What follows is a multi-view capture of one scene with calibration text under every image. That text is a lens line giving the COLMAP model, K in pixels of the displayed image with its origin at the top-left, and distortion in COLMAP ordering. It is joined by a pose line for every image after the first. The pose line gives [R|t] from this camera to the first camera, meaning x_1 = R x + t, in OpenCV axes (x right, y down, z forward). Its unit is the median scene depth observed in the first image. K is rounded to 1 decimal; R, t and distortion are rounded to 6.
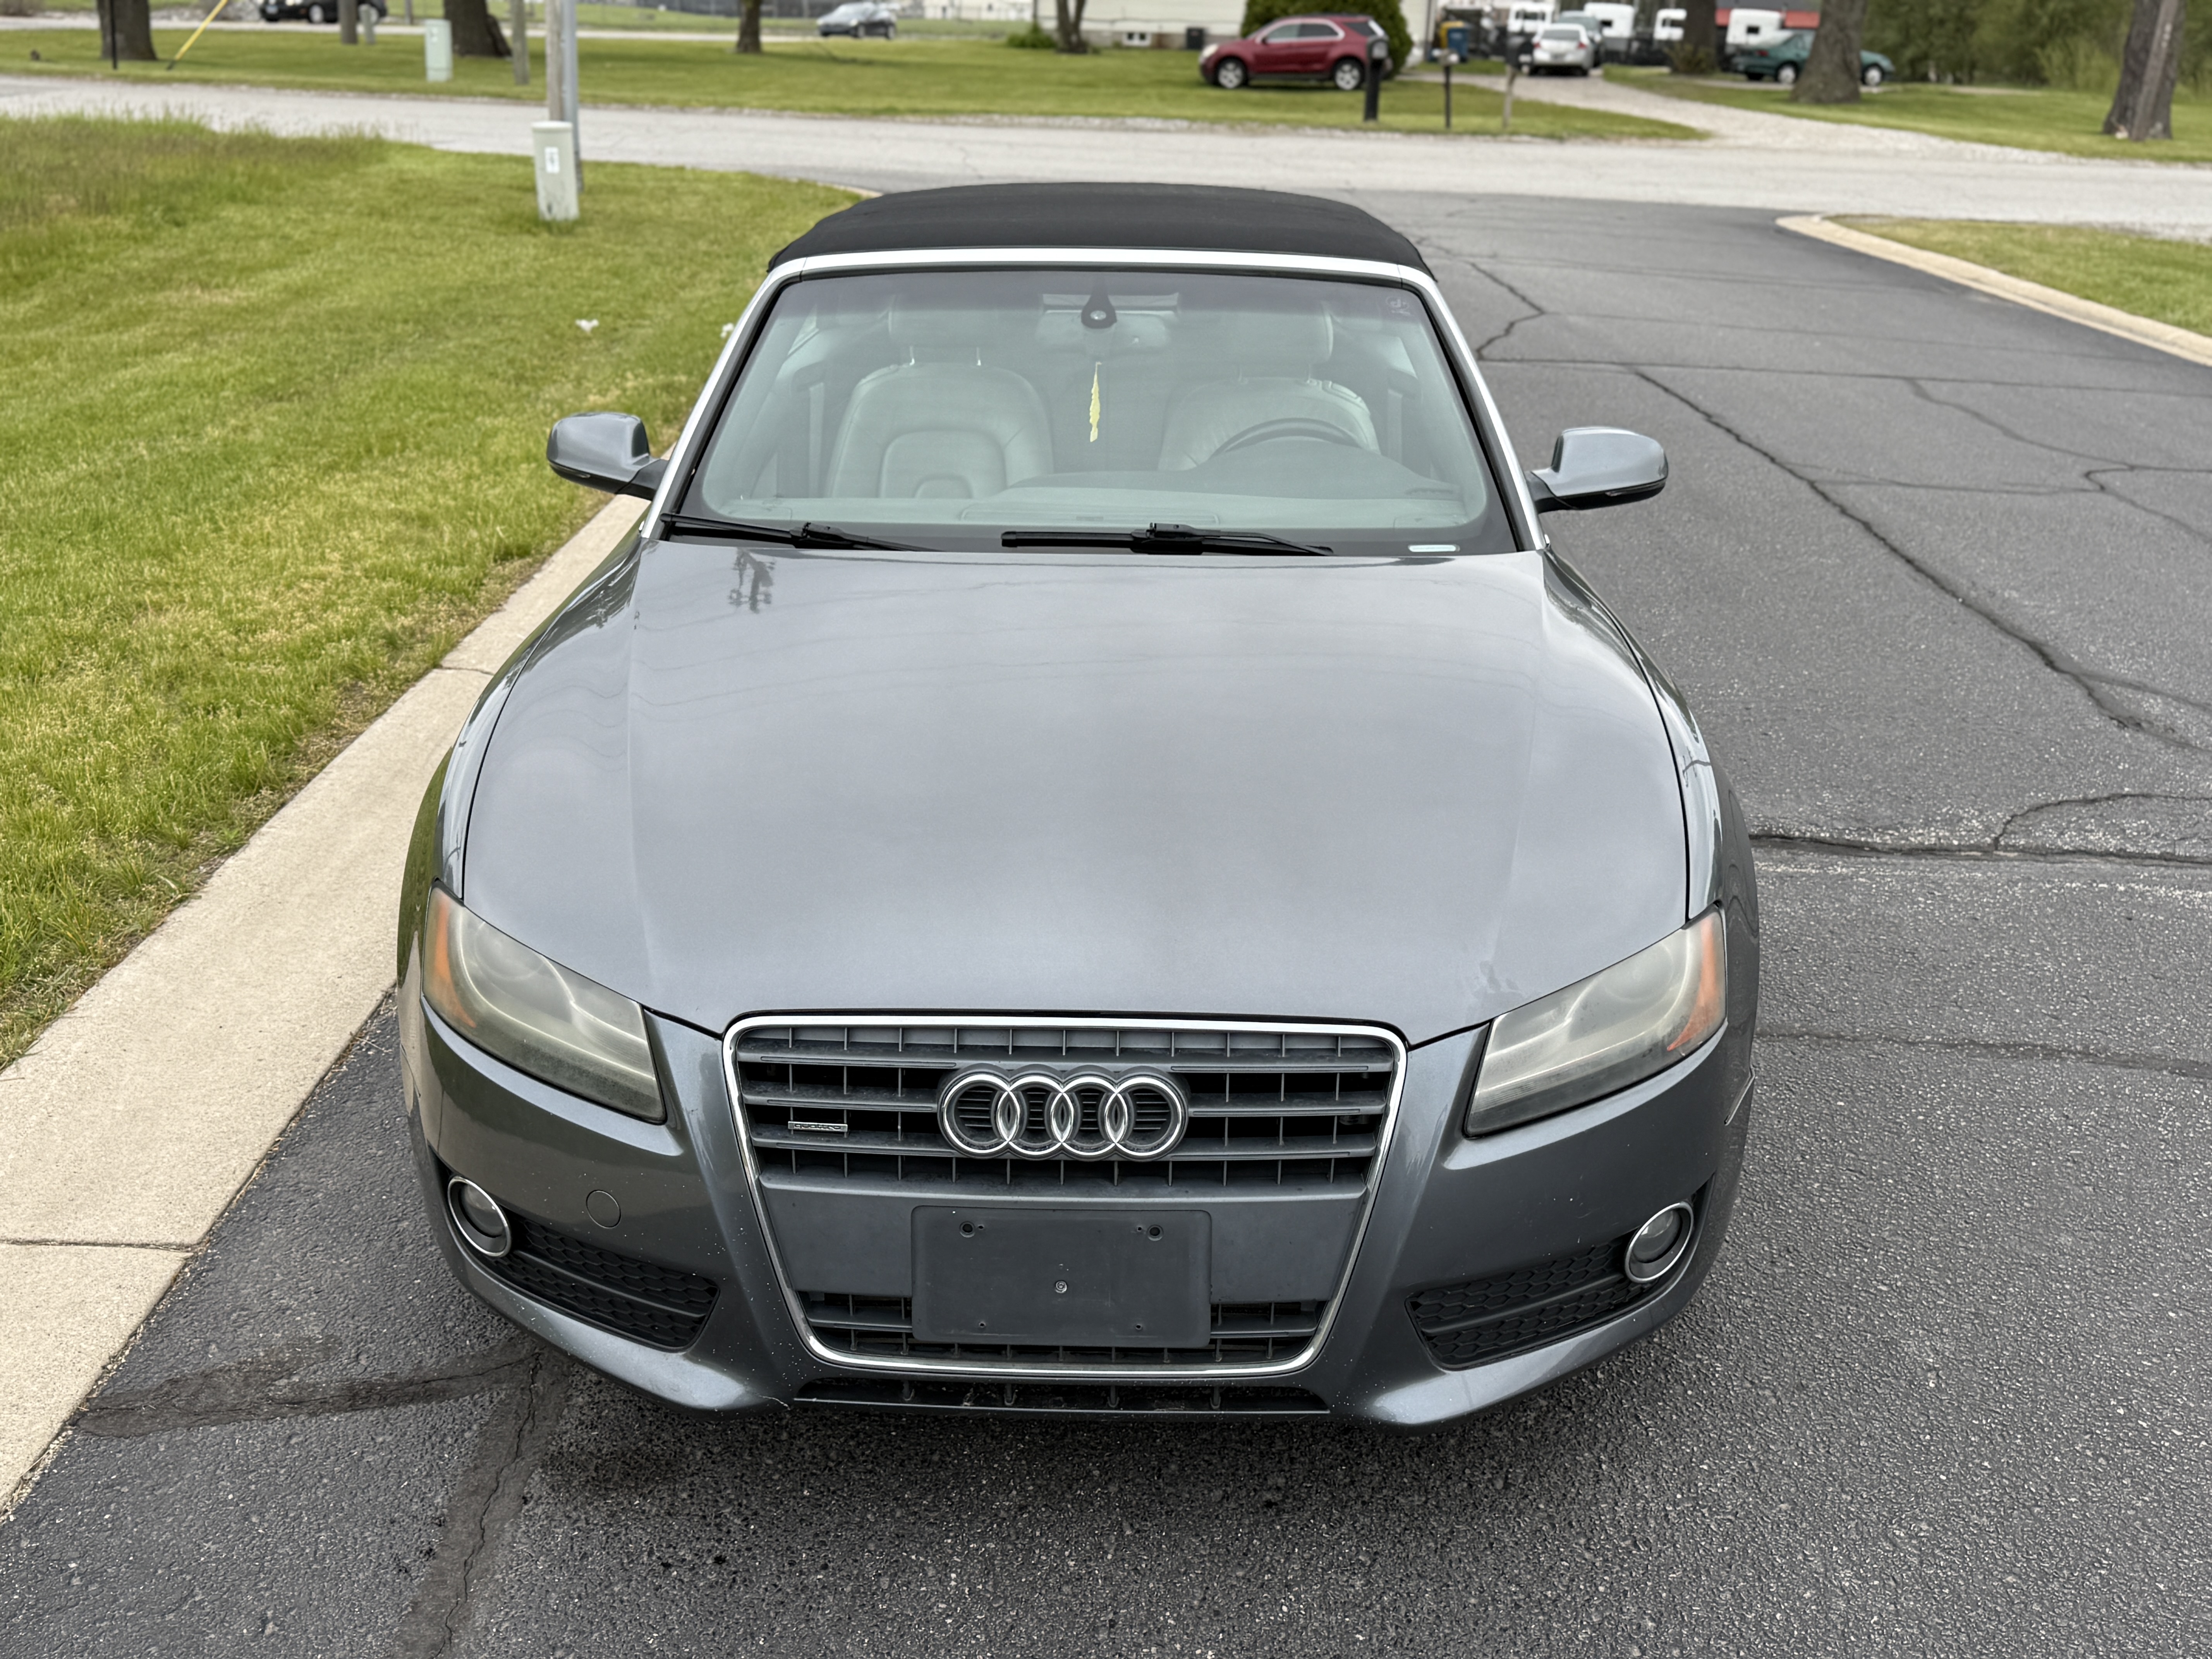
lens RADIAL K [[2217.3, 0, 1103.5], [0, 2217.3, 815.9], [0, 0, 1]] dist [0.116227, -0.229810]
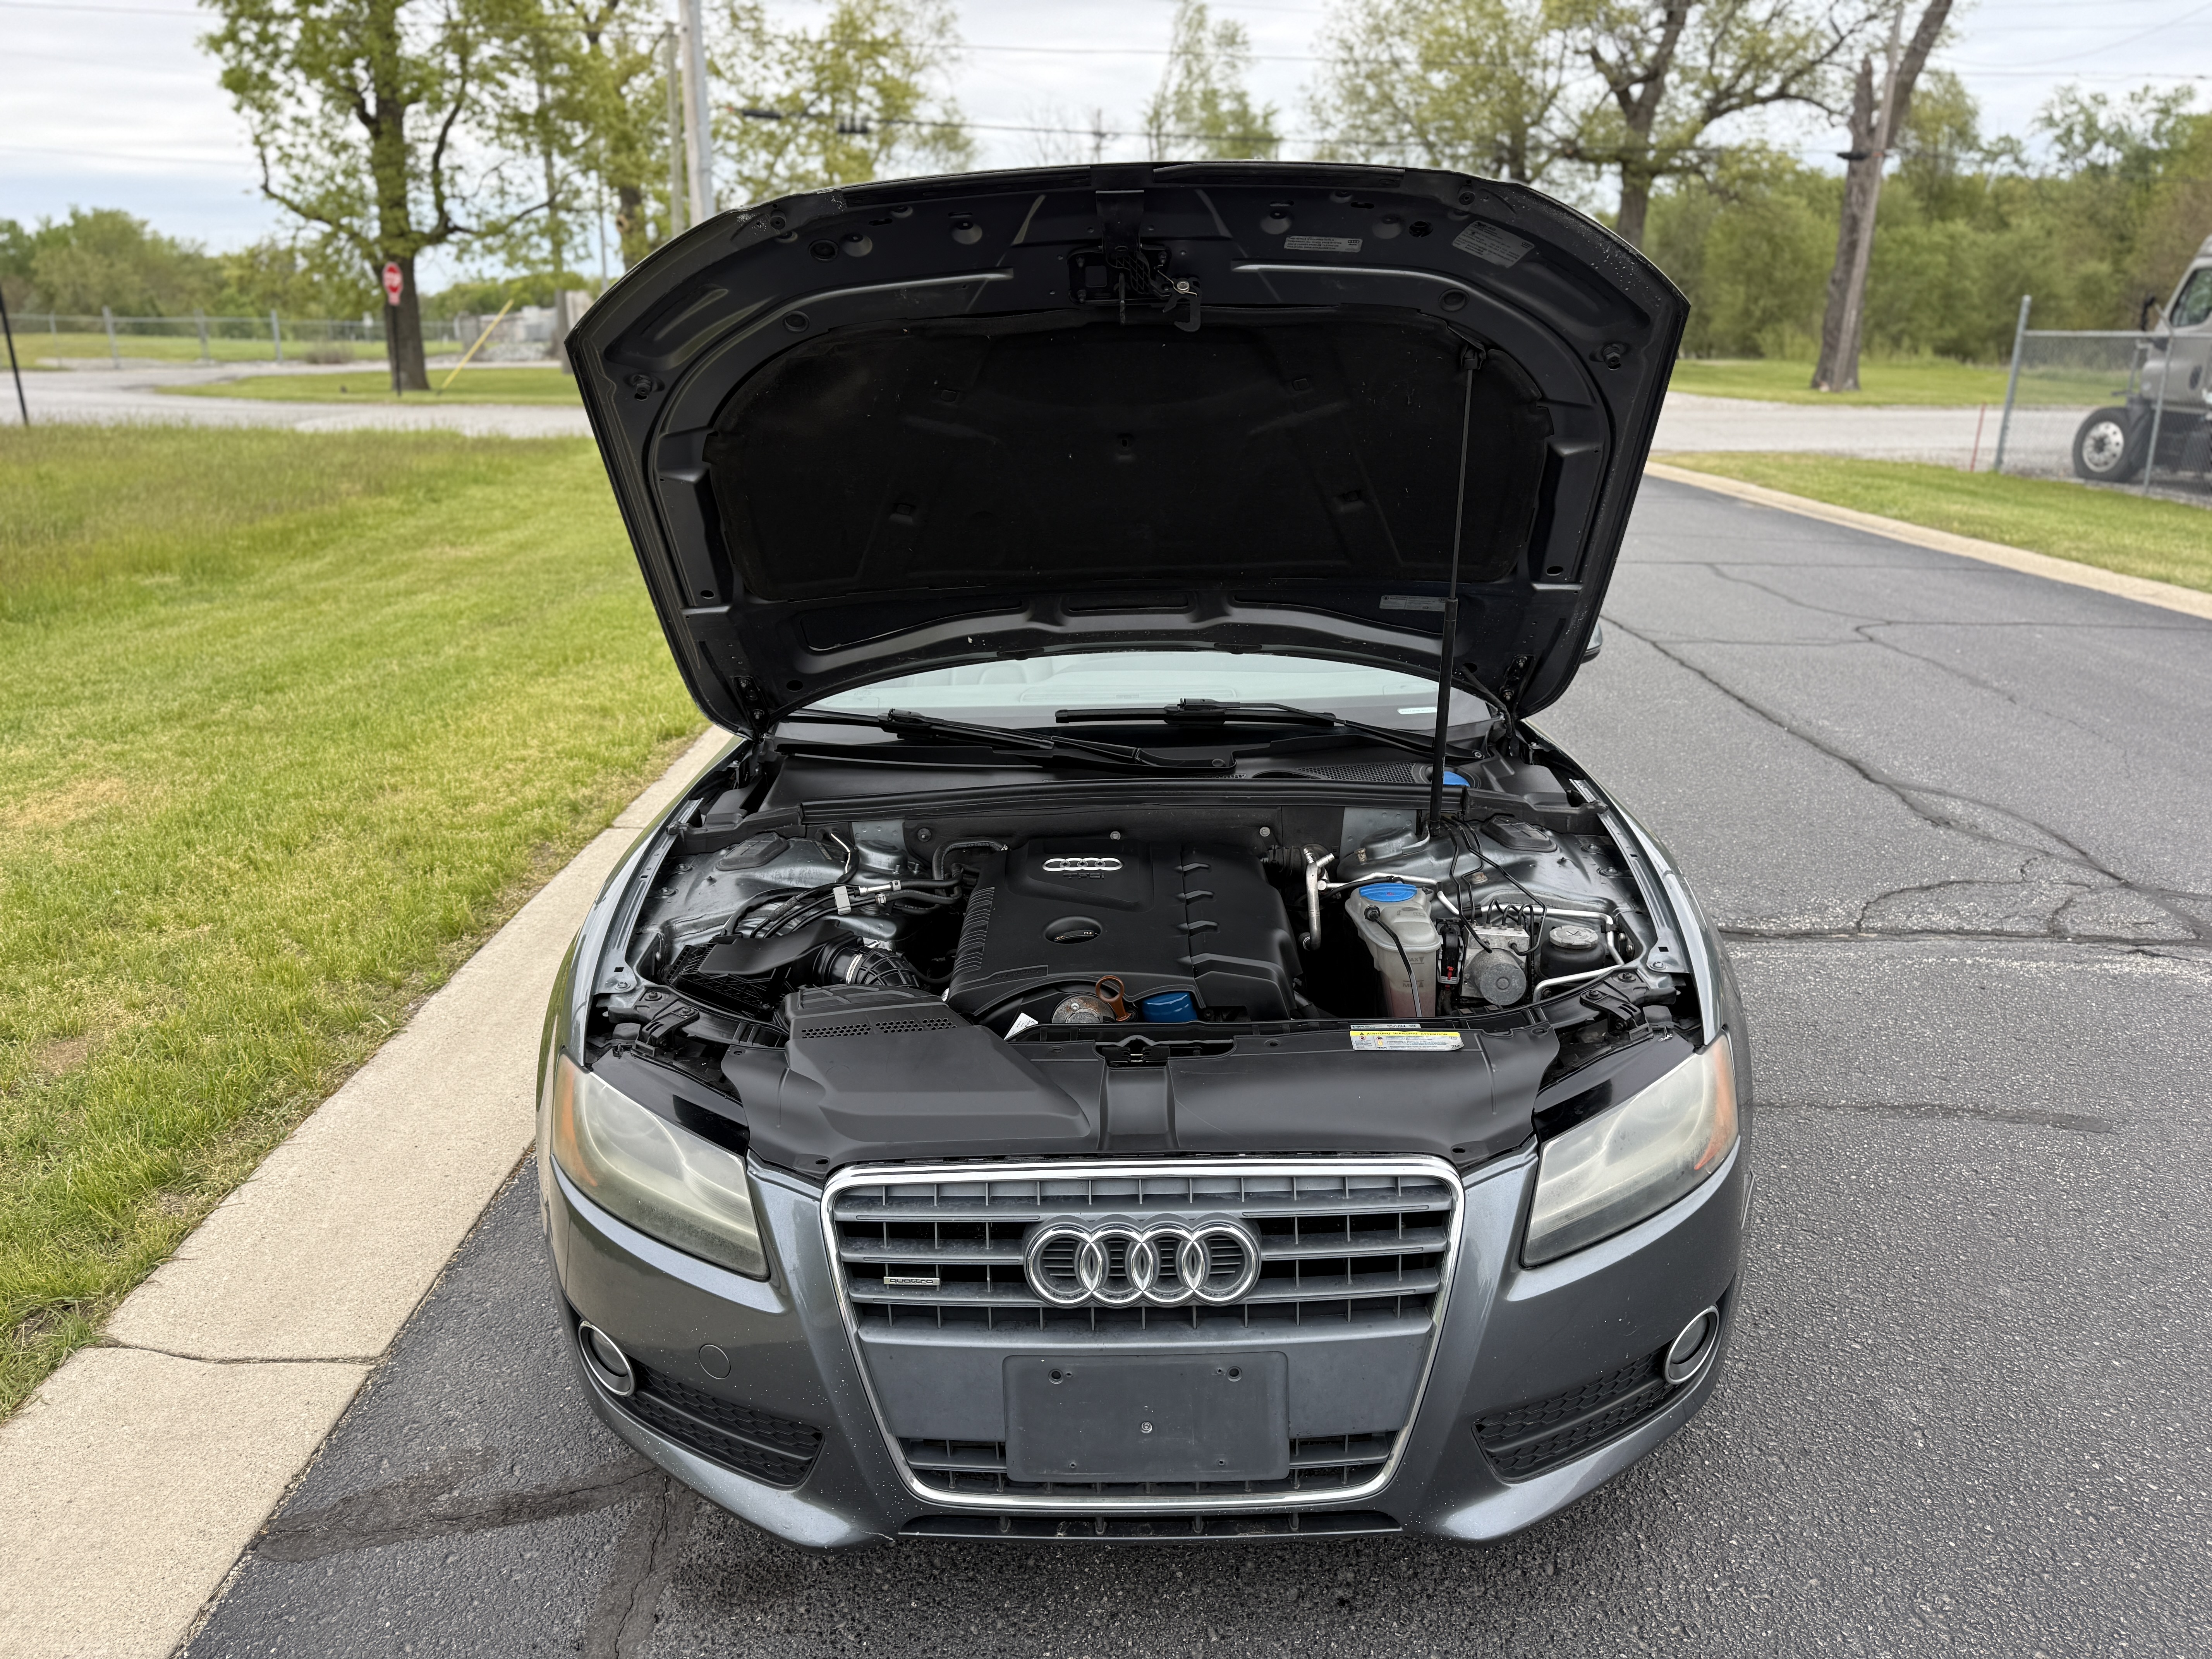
lens RADIAL K [[1566.3, 0, 1107.4], [0, 1566.3, 804.2], [0, 0, 1]] dist [0.032755, -0.039692]
pose [[0.999289, -0.037599, -0.002697, -0.018980], [0.037389, 0.997729, -0.056031, -0.032482], [0.004797, 0.055890, 0.998425, 0.183476]]
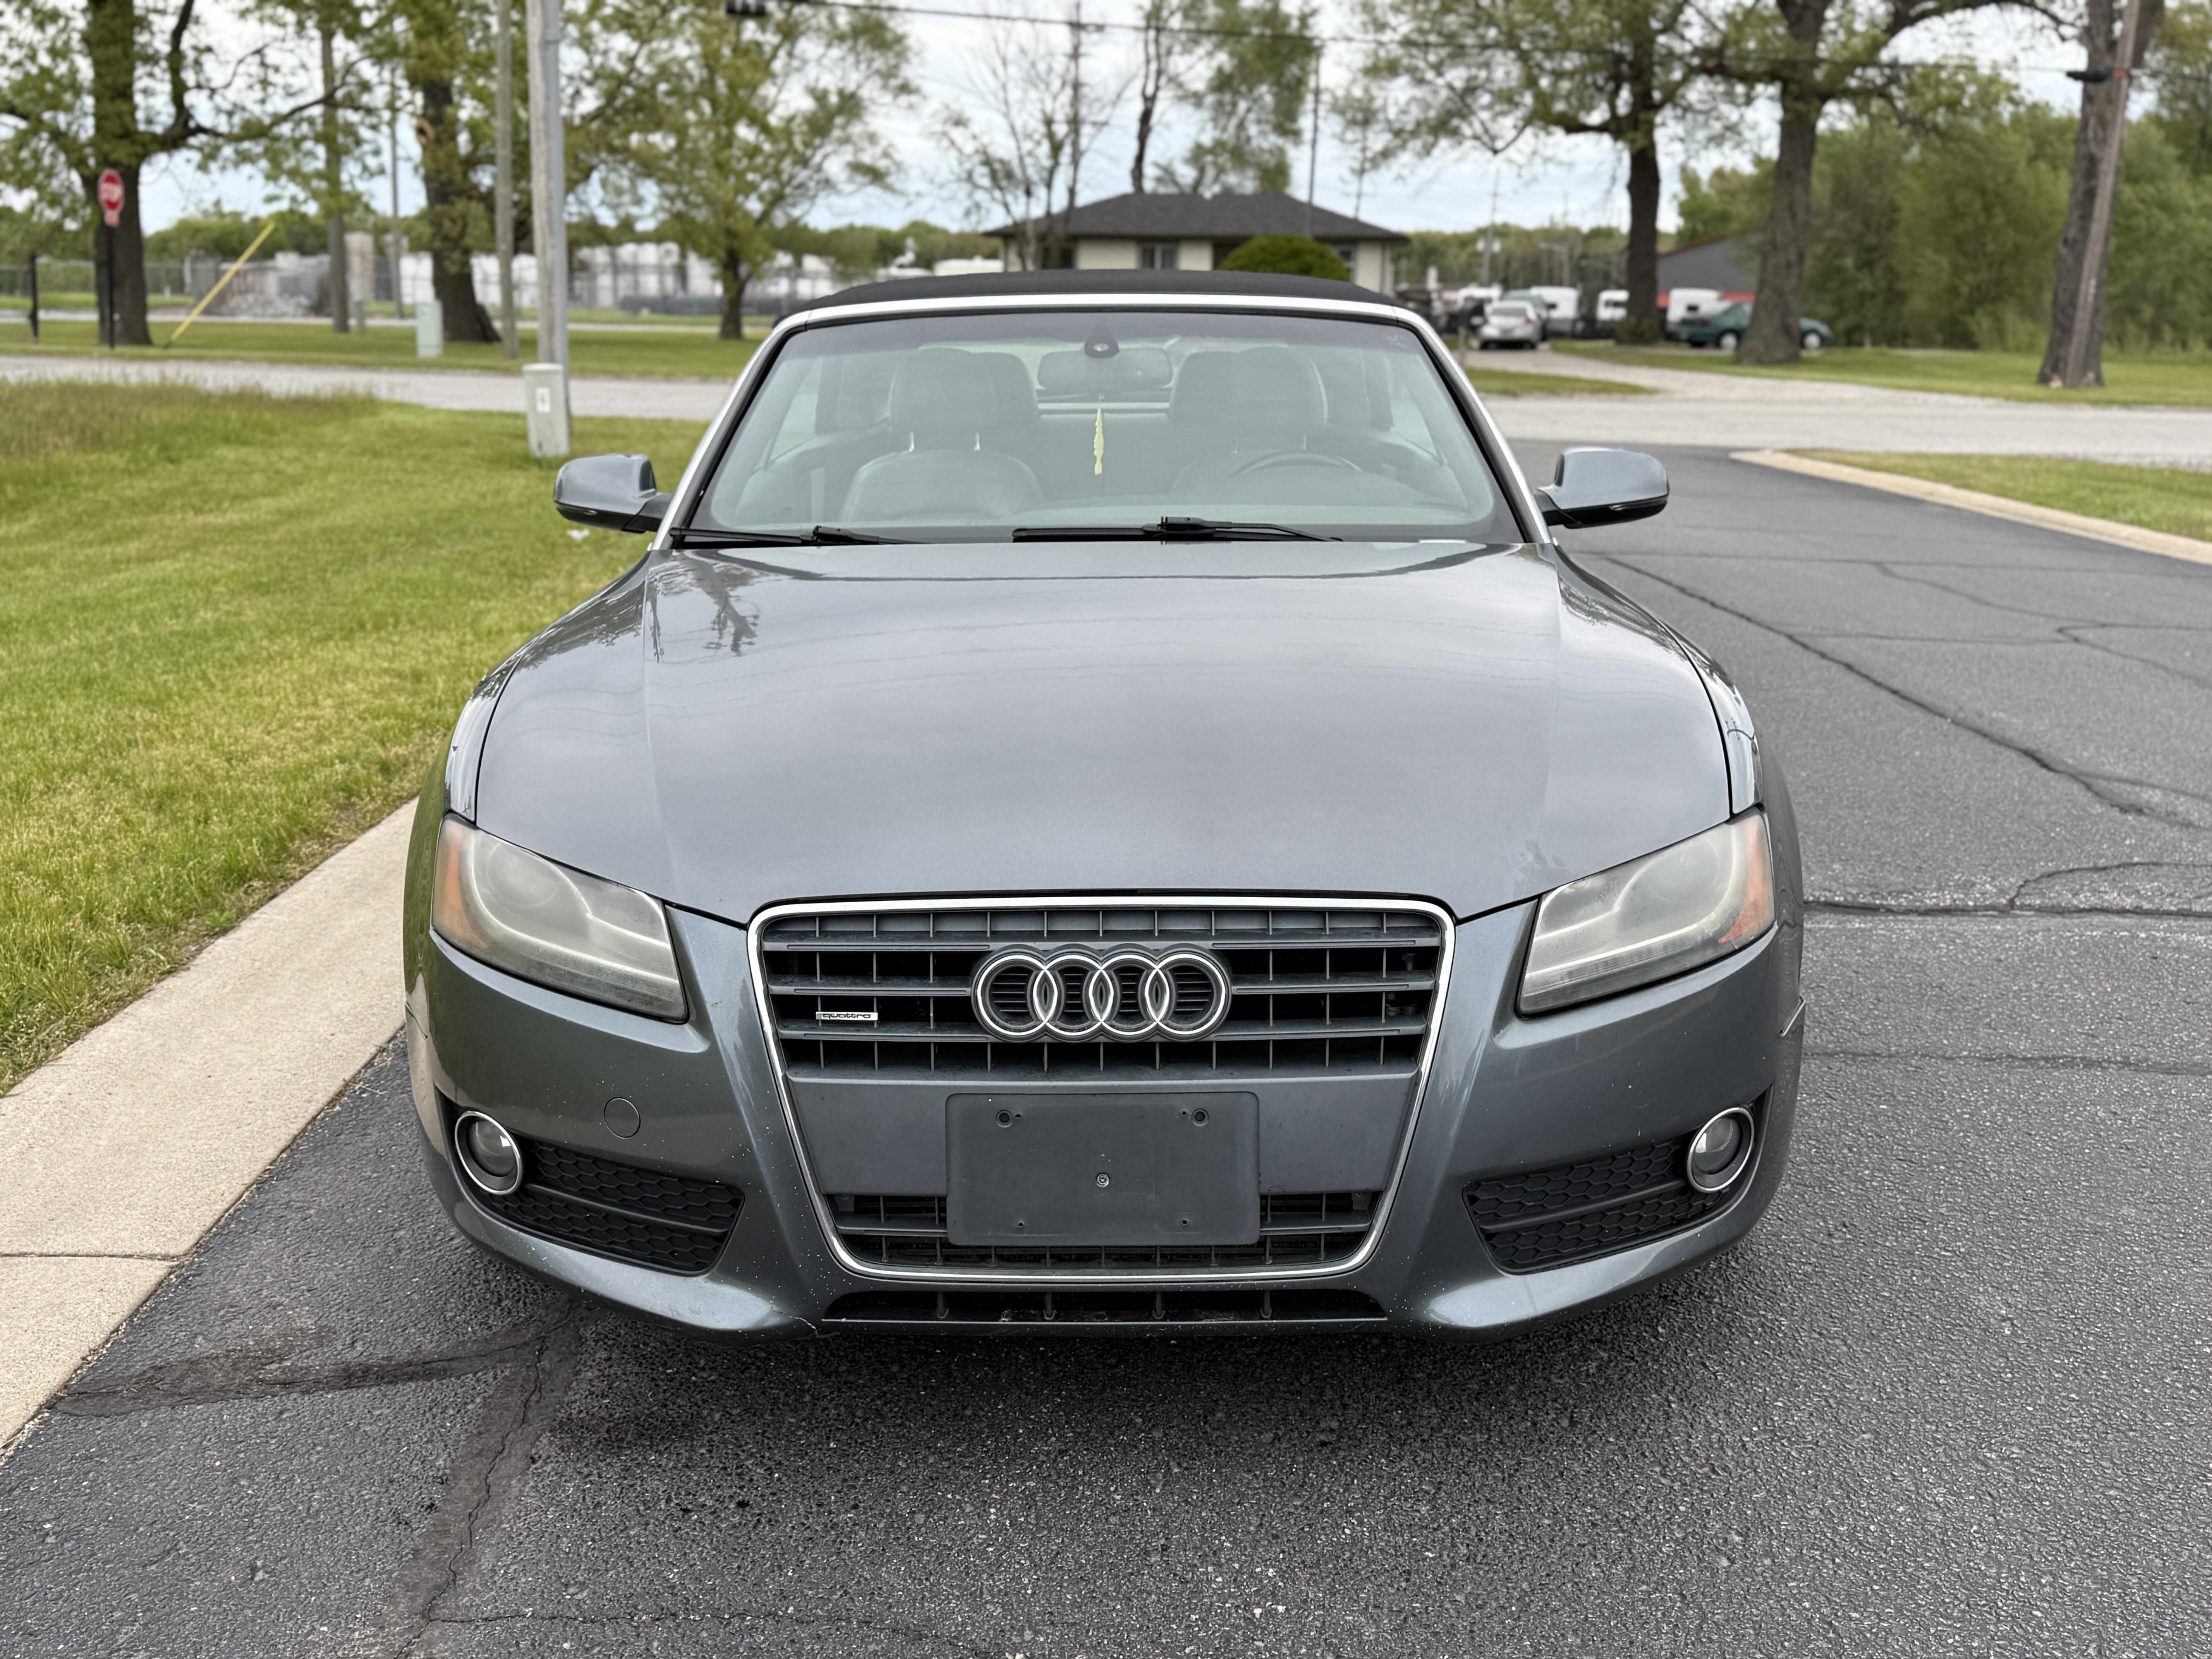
lens RADIAL K [[2217.3, 0, 1103.5], [0, 2217.3, 815.9], [0, 0, 1]] dist [0.116227, -0.229810]
pose [[0.999726, -0.019439, 0.013005, -0.021838], [0.020983, 0.991075, -0.131640, 0.141181], [-0.010330, 0.131877, 0.991212, 0.025933]]
